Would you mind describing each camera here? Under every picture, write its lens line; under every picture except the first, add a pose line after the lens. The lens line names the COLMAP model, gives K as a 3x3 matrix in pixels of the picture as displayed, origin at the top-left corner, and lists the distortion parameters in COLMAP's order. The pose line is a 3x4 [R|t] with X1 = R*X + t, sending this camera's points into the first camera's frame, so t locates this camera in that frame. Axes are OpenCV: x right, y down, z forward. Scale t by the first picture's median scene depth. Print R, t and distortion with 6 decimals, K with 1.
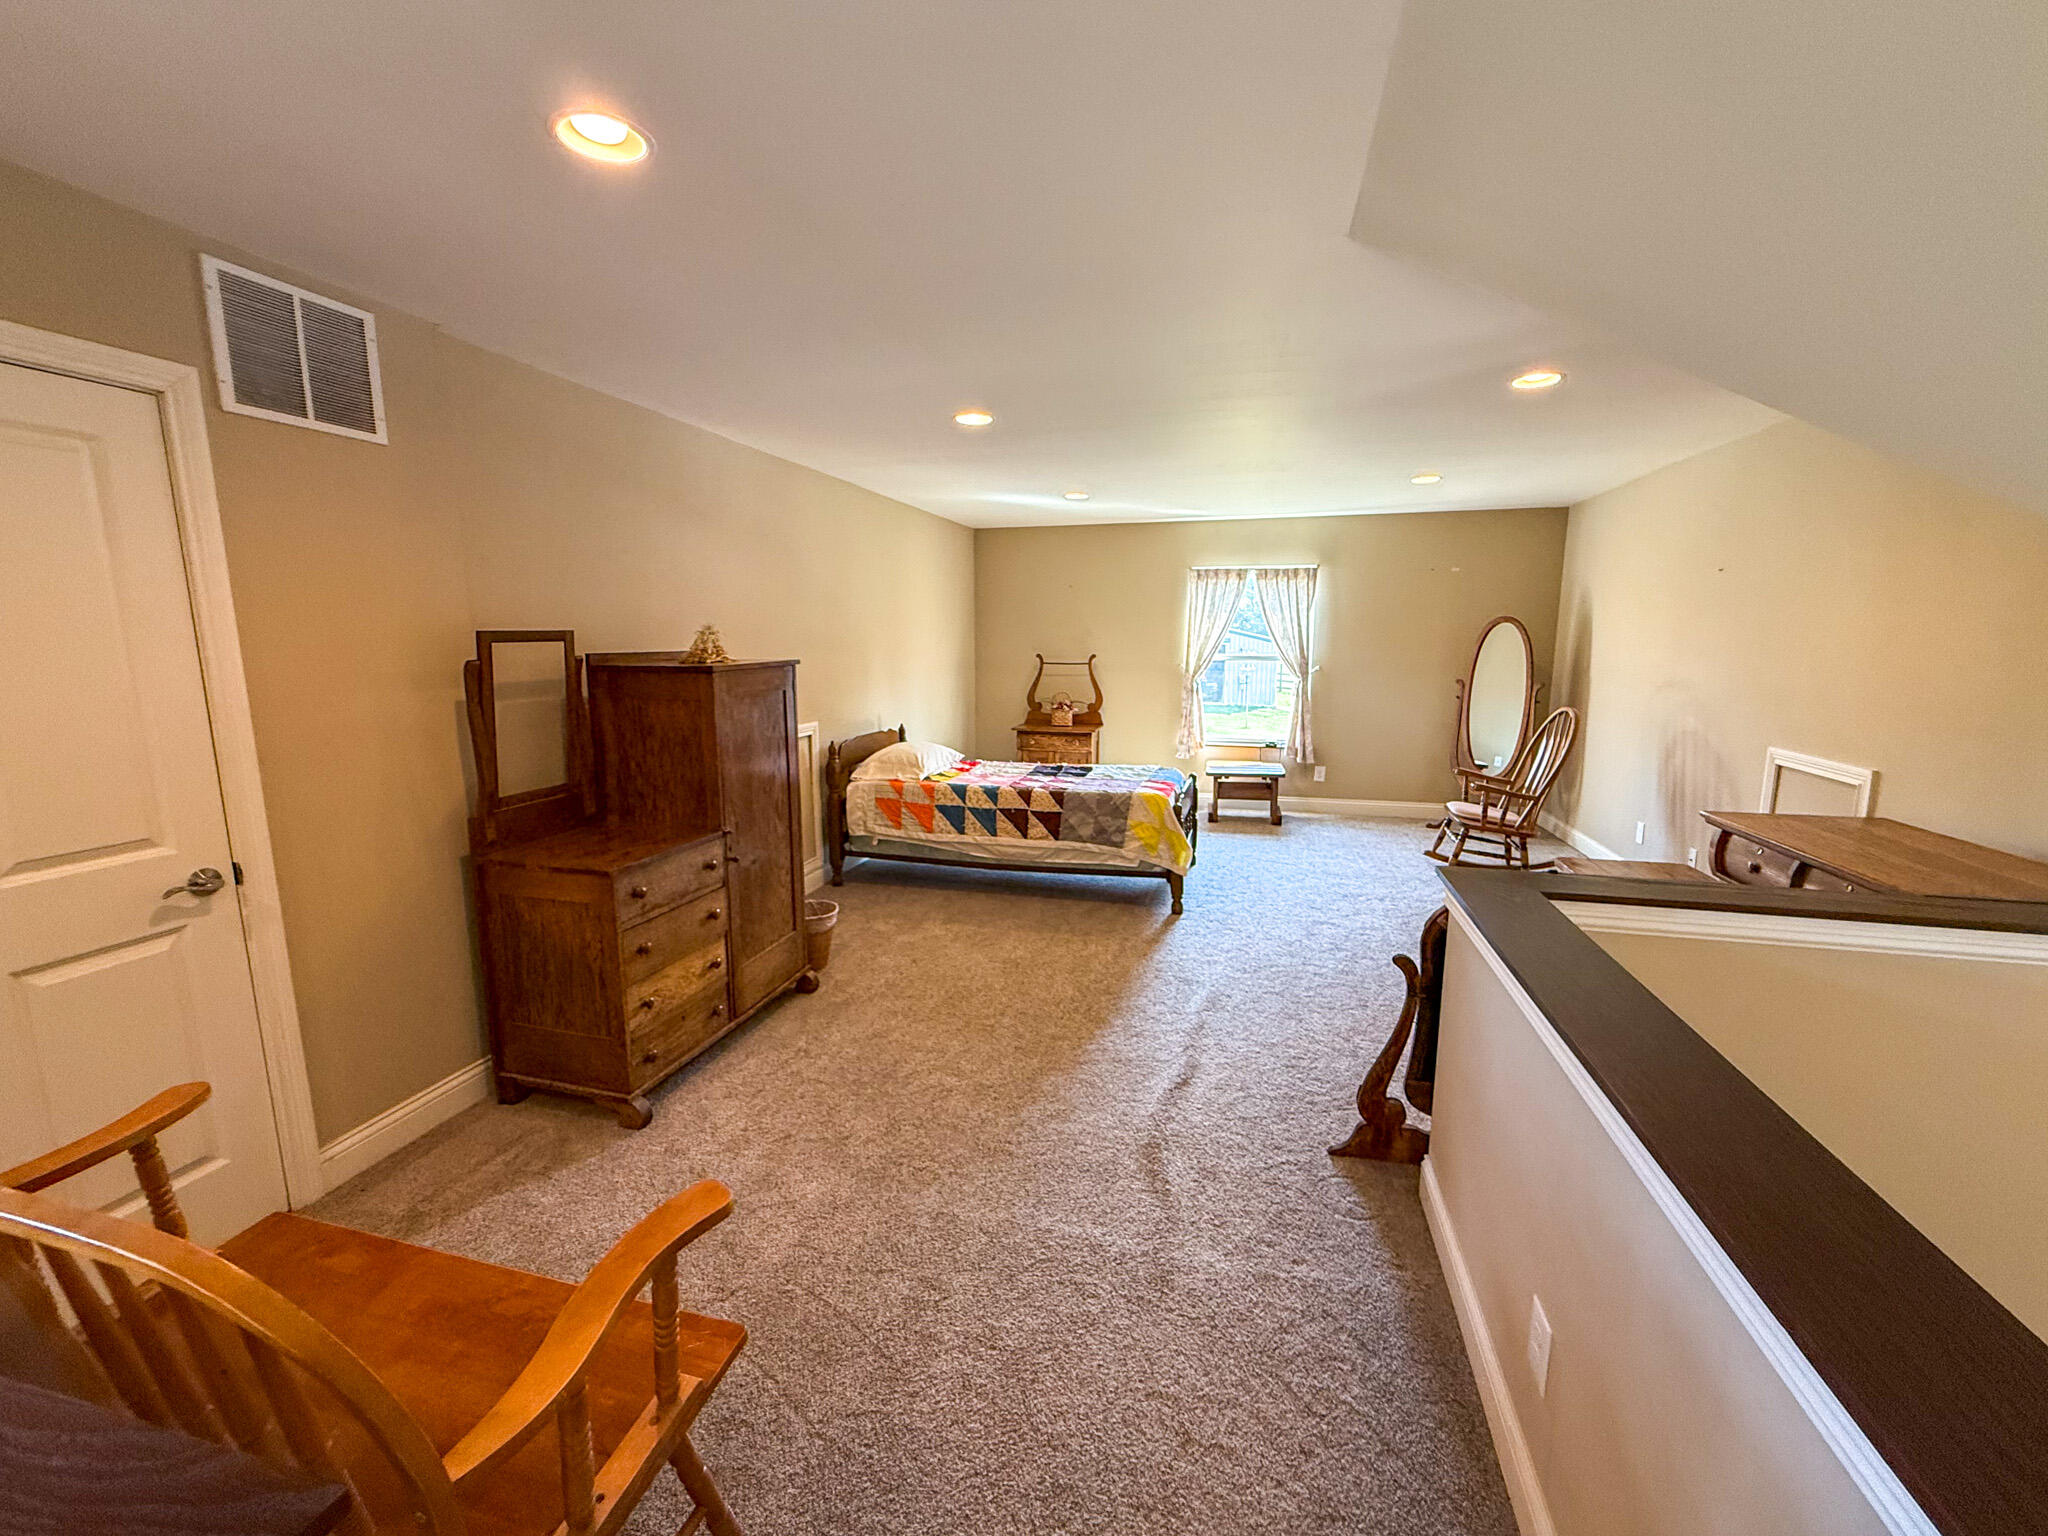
lens RADIAL K [[822.6, 0, 1024.5], [0, 822.6, 767.2], [0, 0, 1]] dist [0.003196, 0.000123]
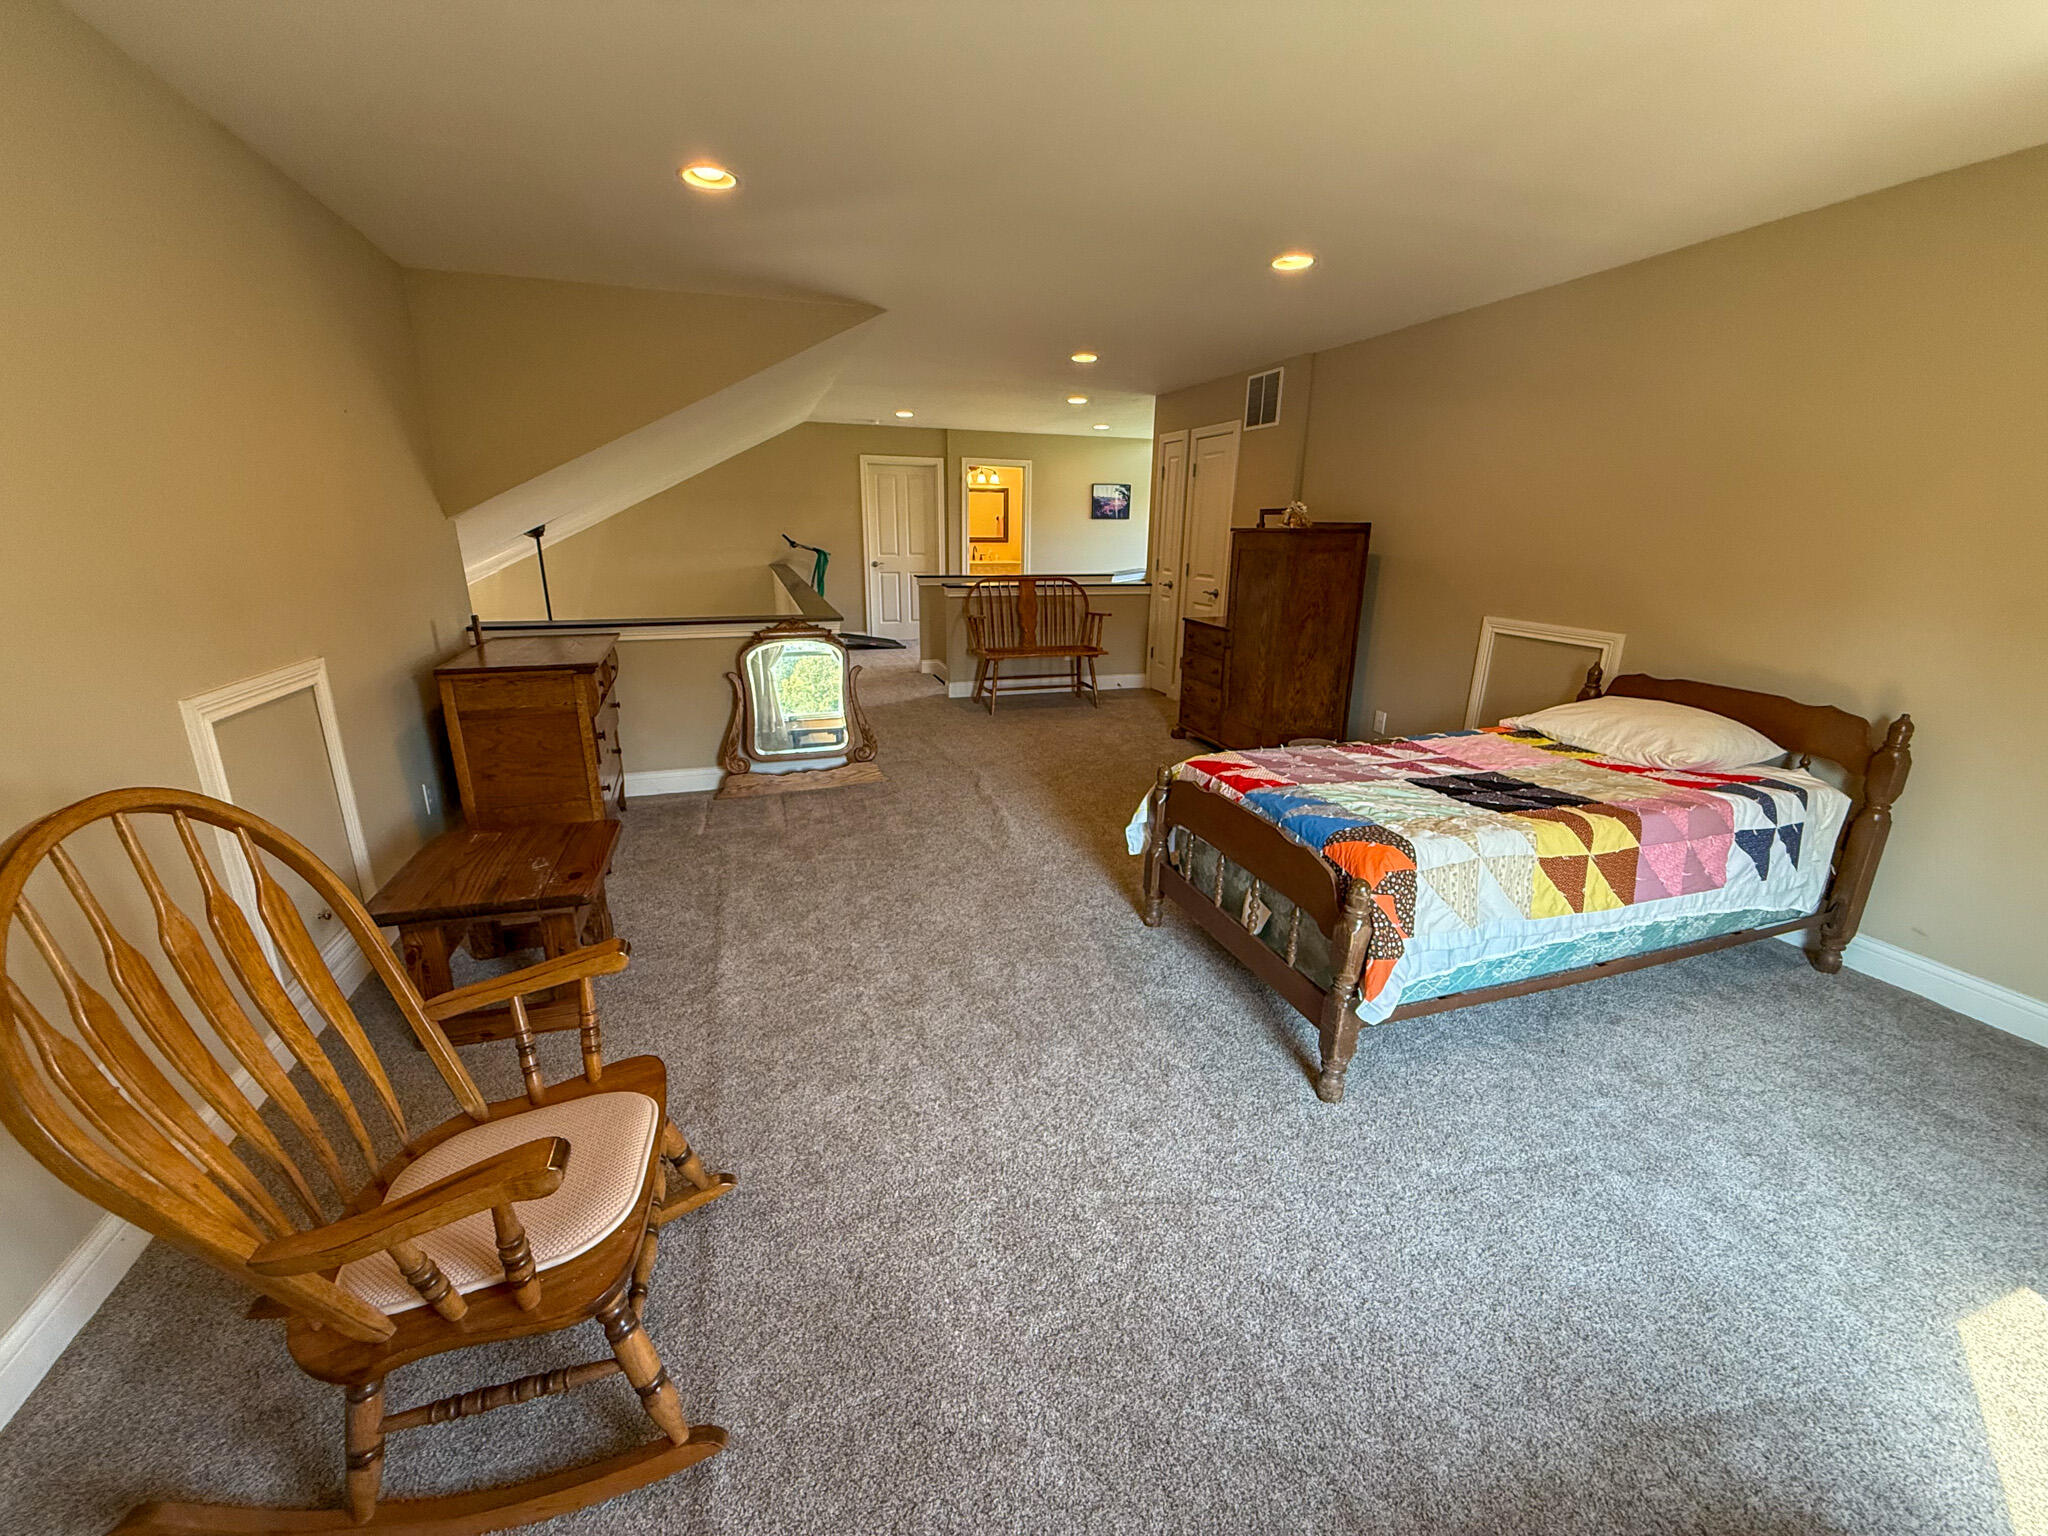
lens RADIAL K [[822.6, 0, 1024.1], [0, 822.6, 768.3], [0, 0, 1]] dist [0.003196, 0.000123]
pose [[-0.826594, 0.153731, -0.541396, 1.318607], [-0.100675, 0.906064, 0.410989, -0.441214], [0.553721, 0.394226, -0.733470, 2.955790]]
